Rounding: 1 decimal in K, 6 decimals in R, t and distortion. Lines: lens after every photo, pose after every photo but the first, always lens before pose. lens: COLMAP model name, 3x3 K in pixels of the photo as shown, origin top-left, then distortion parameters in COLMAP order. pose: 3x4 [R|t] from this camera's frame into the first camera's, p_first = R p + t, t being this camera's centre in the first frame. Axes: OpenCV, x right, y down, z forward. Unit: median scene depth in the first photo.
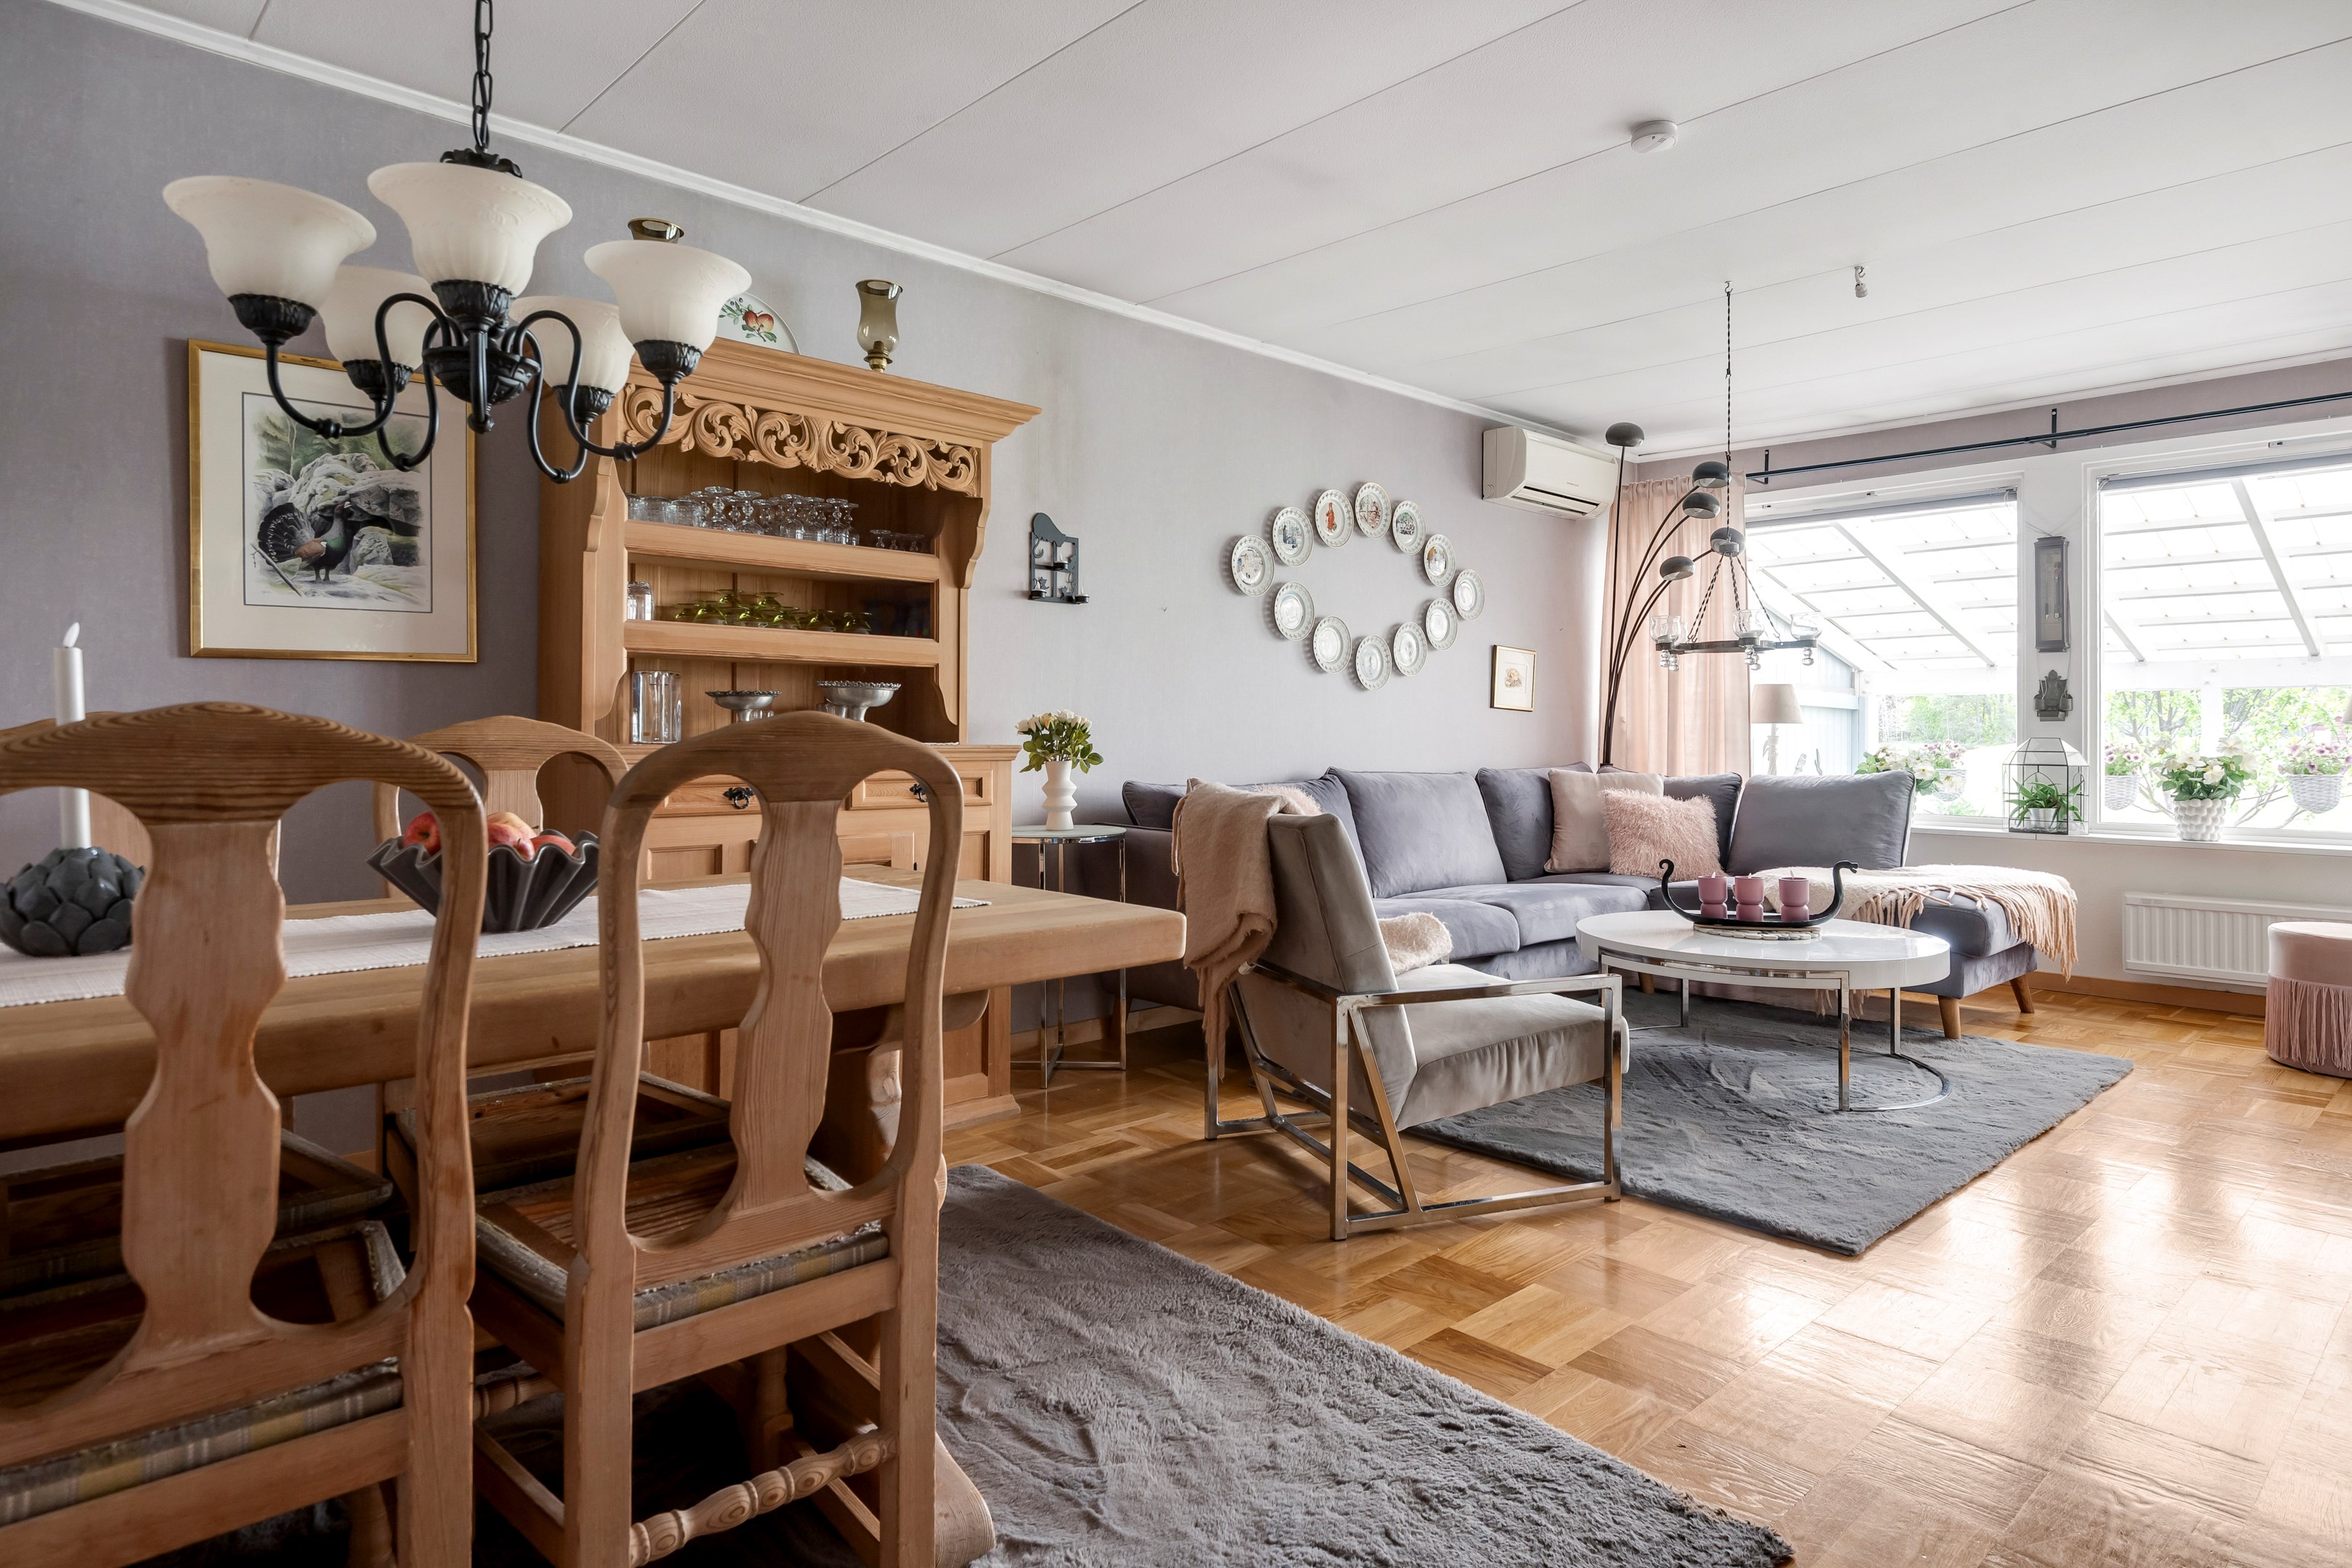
lens RADIAL K [[1334.5, 0, 1181.1], [0, 1334.5, 723.8], [0, 0, 1]] dist [-0.002251, -0.003734]
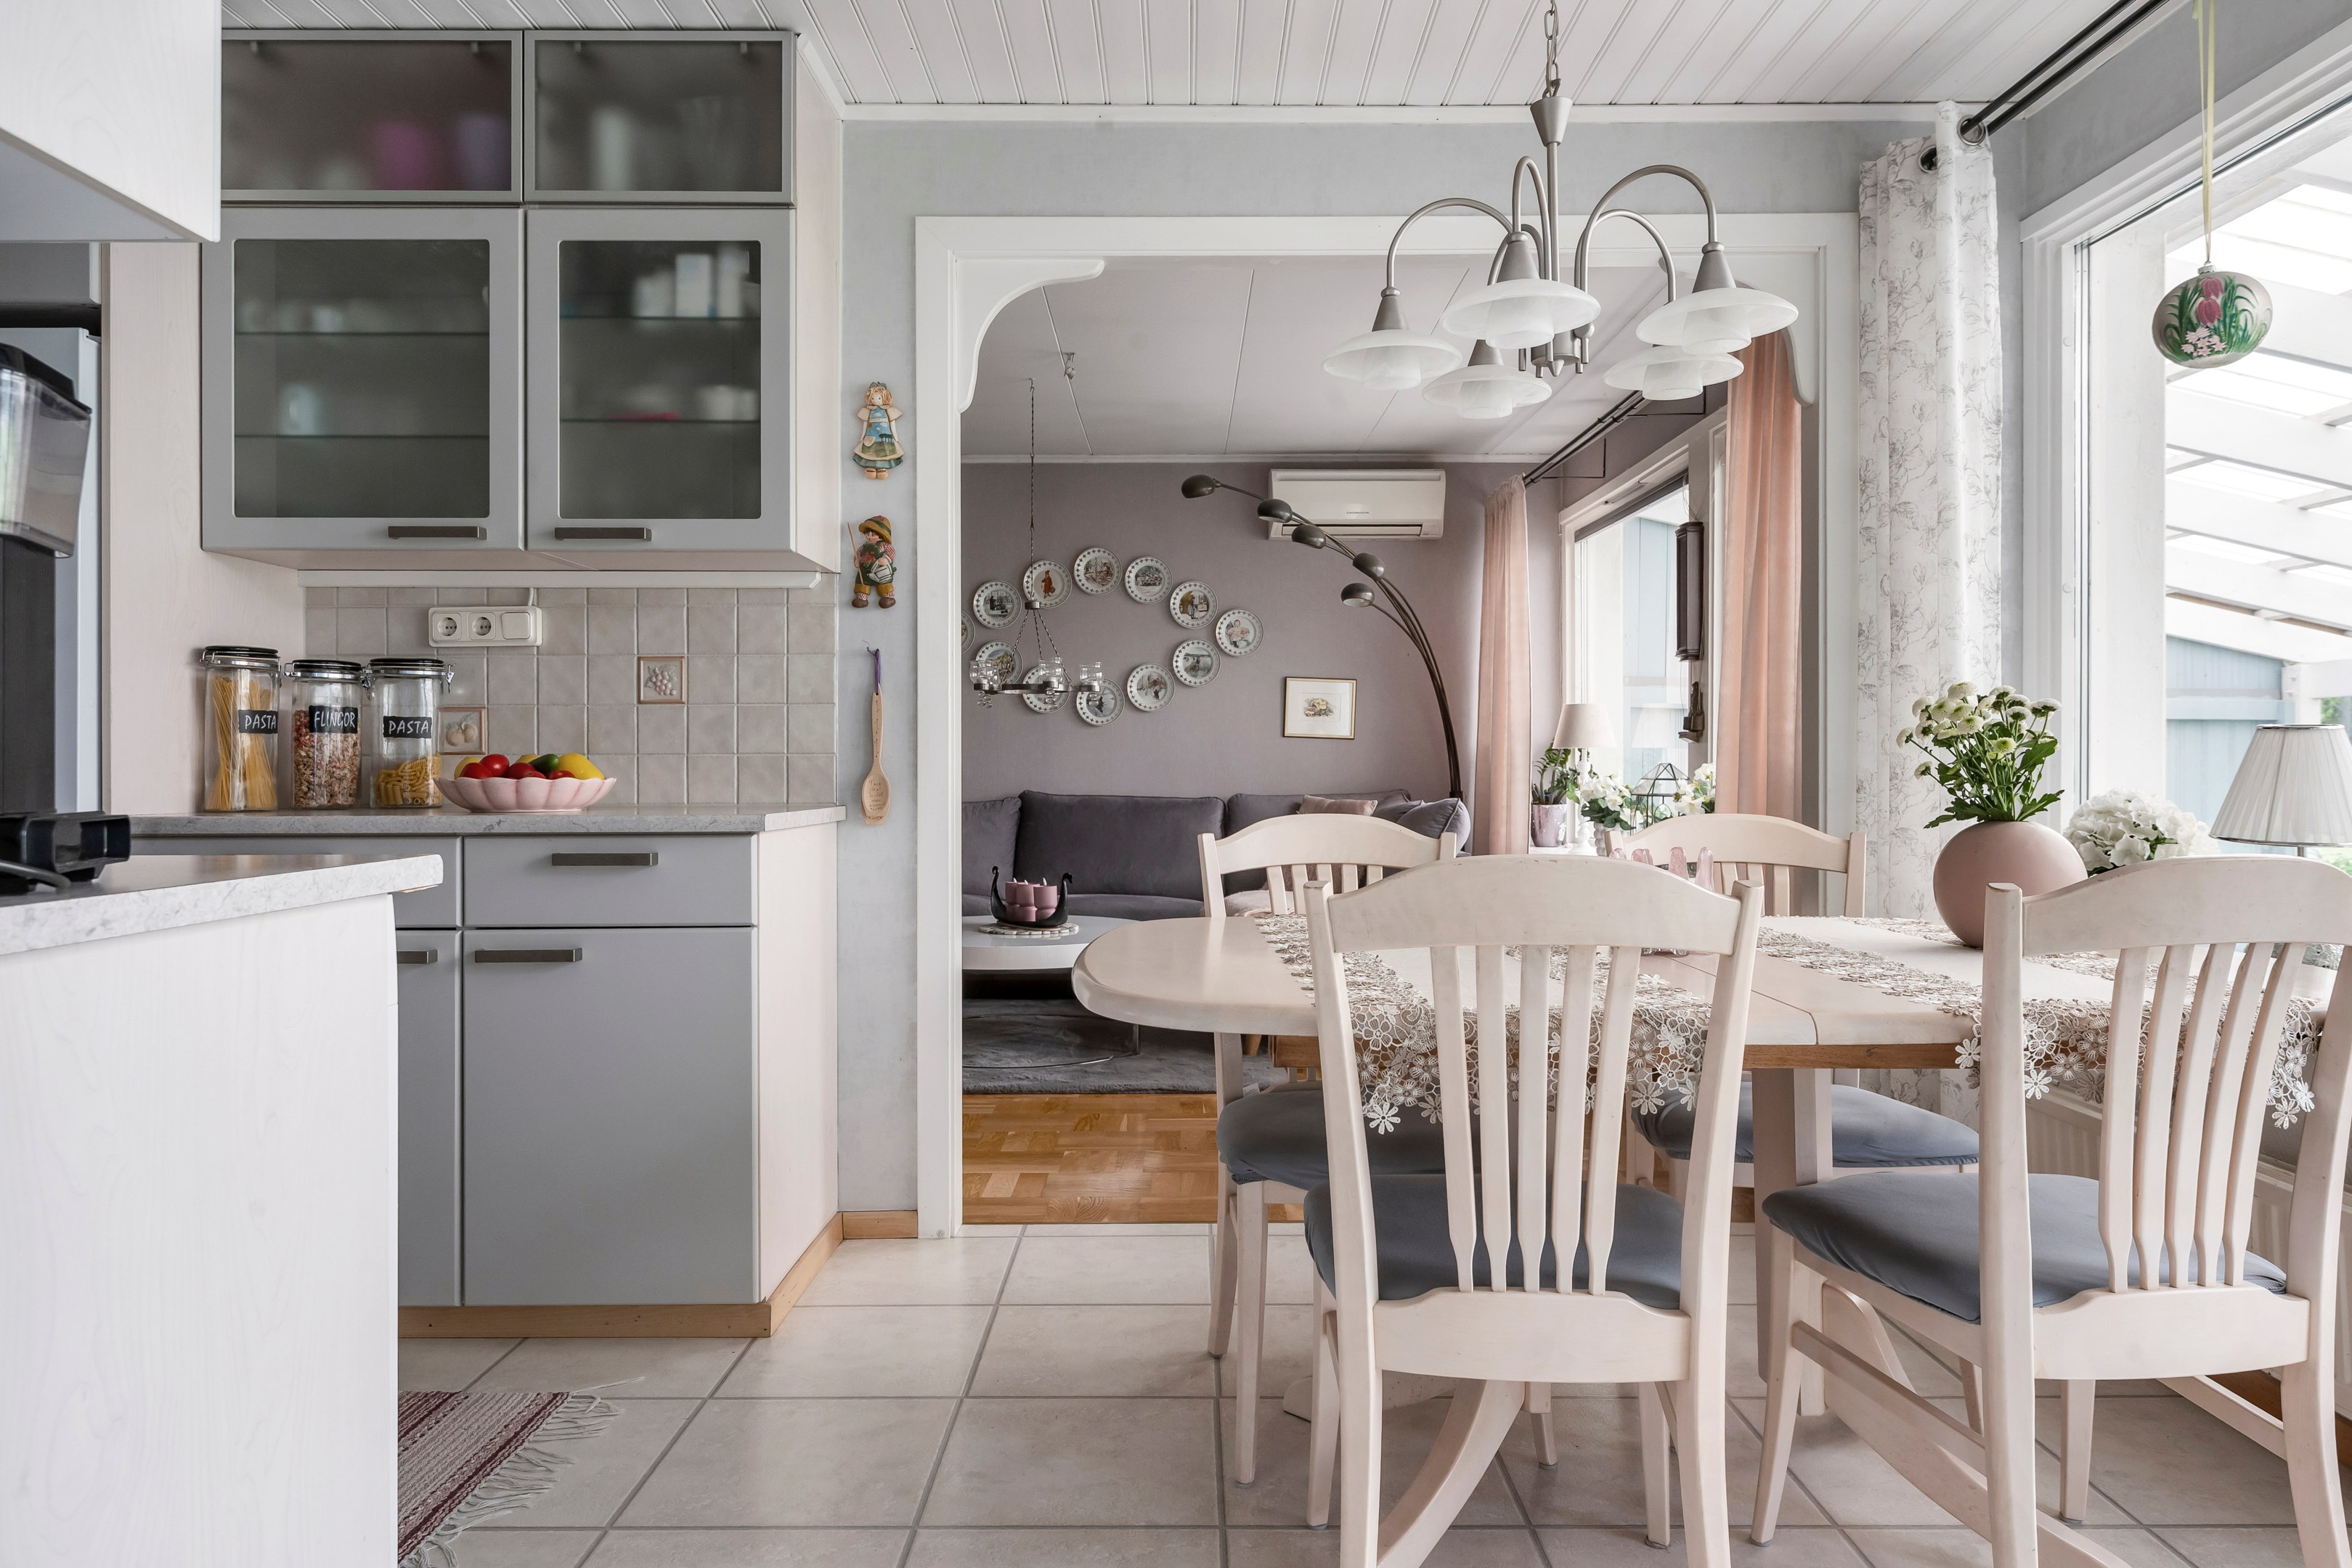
lens RADIAL K [[1496.1, 0, 1179.8], [0, 1496.1, 765.3], [0, 0, 1]] dist [0.006659, 0.000276]
pose [[0.733111, -0.007940, -0.680063, 1.159771], [0.011916, 0.999928, 0.001171, 0.009151], [0.680005, -0.008963, 0.733153, 0.097659]]
